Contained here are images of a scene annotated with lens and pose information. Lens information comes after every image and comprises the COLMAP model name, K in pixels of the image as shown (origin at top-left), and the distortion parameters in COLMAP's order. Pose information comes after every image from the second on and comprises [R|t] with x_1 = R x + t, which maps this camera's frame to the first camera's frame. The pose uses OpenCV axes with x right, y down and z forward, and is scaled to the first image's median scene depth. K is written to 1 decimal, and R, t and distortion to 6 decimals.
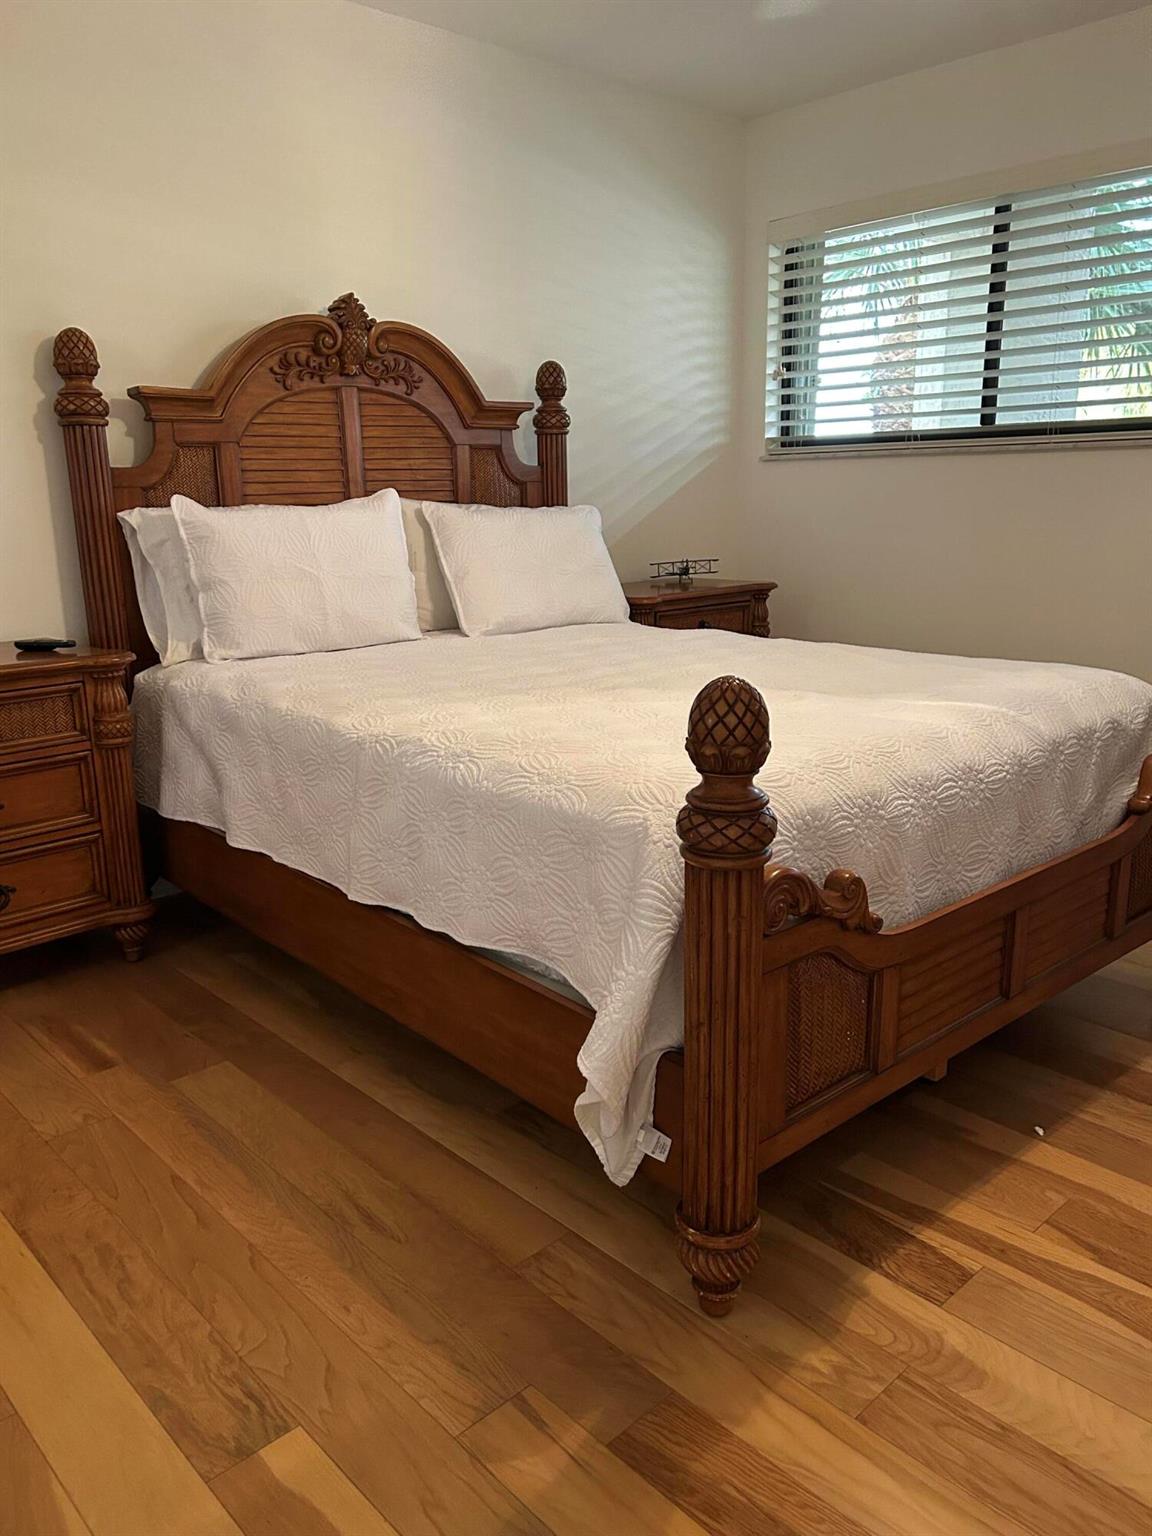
lens RADIAL K [[1163.3, 0, 576.1], [0, 1163.3, 771.0], [0, 0, 1]] dist [0.066408, -0.078307]
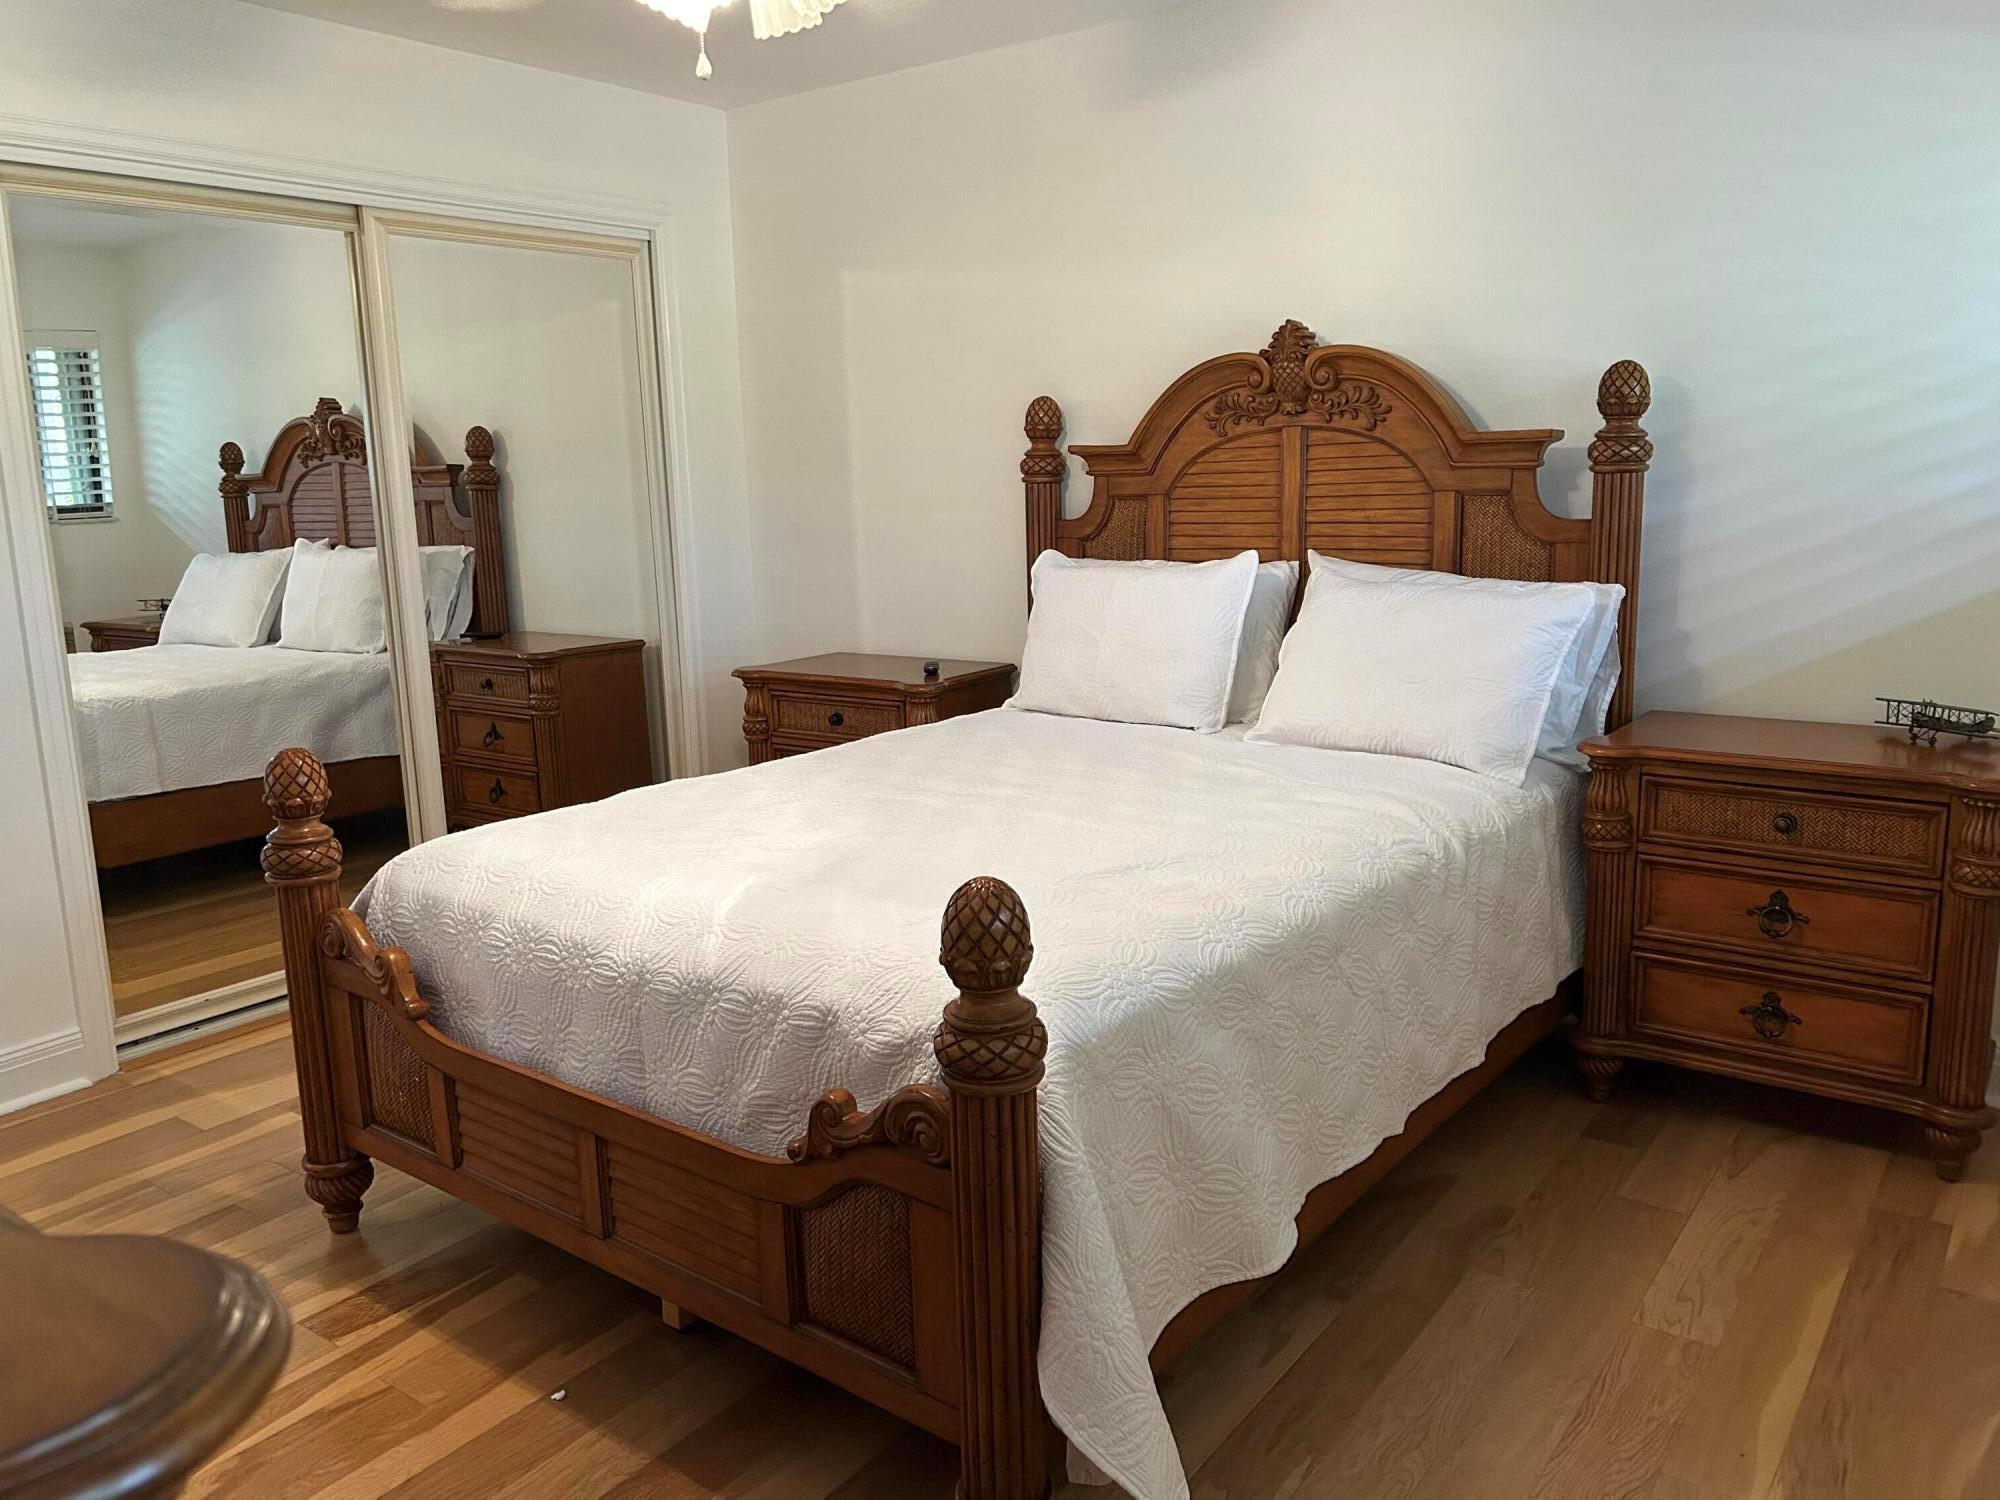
lens RADIAL K [[1514.8, 0, 998.1], [0, 1514.8, 747.1], [0, 0, 1]] dist [0.066408, -0.078307]
pose [[0.177927, 0.198090, -0.963900, 0.886857], [-0.213160, 0.964031, 0.158770, -0.239517], [0.960679, 0.177215, 0.213752, 0.617974]]
